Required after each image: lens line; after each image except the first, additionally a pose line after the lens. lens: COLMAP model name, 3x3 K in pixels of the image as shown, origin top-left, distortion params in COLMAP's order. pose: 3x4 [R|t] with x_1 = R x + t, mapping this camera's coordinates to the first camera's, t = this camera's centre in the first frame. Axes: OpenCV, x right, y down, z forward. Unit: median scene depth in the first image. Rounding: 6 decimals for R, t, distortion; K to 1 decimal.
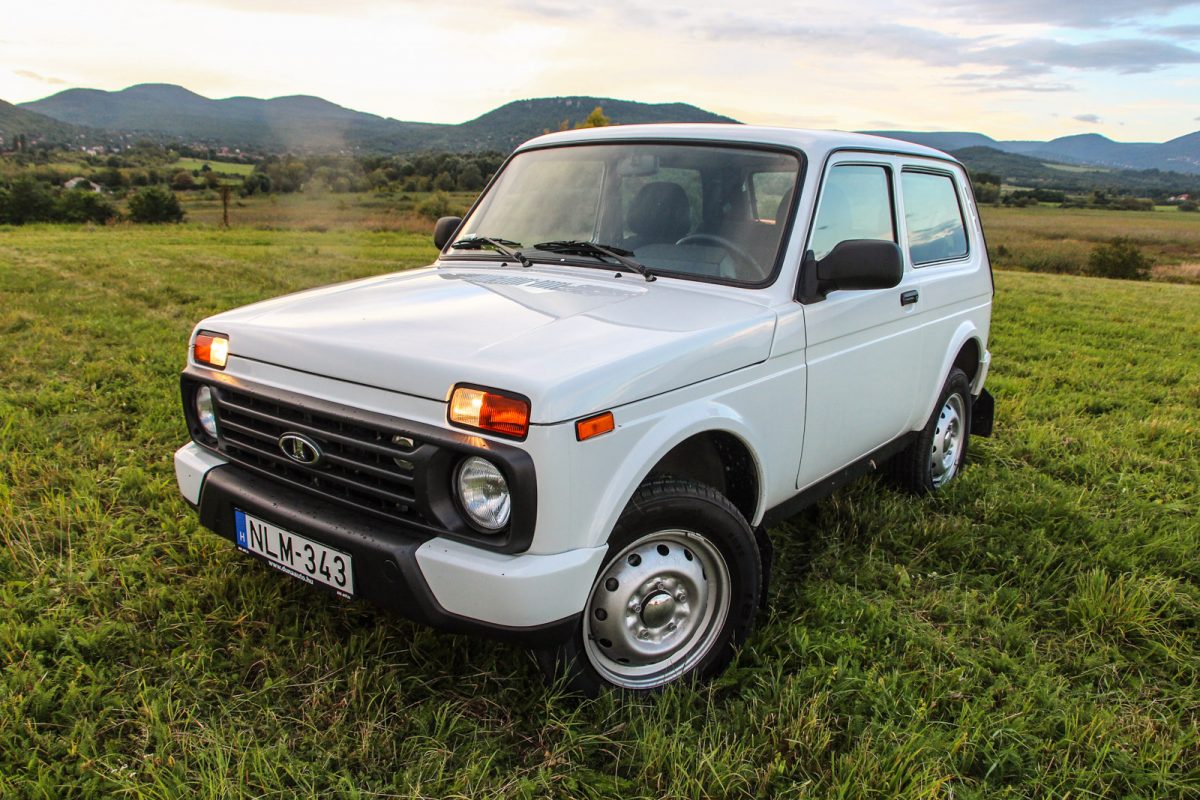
lens RADIAL K [[987.8, 0, 575.1], [0, 987.8, 404.2], [0, 0, 1]] dist [-0.158877, 0.108333]
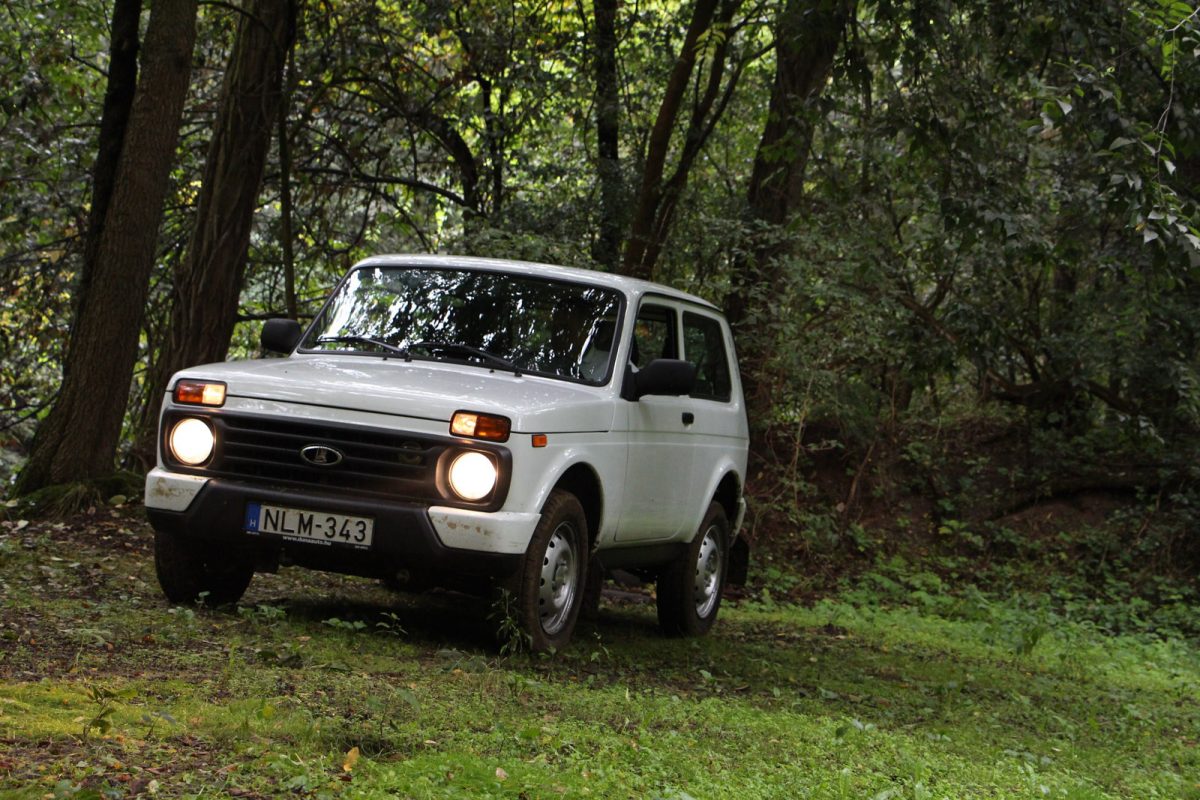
lens RADIAL K [[2728.2, 0, 570.4], [0, 2728.2, 400.6], [0, 0, 1]] dist [0.364055, -0.051583]
pose [[0.935089, 0.091707, 0.342343, -0.878962], [-0.020631, 0.978390, -0.205738, 0.523934], [-0.353812, 0.185321, 0.916773, -1.900942]]
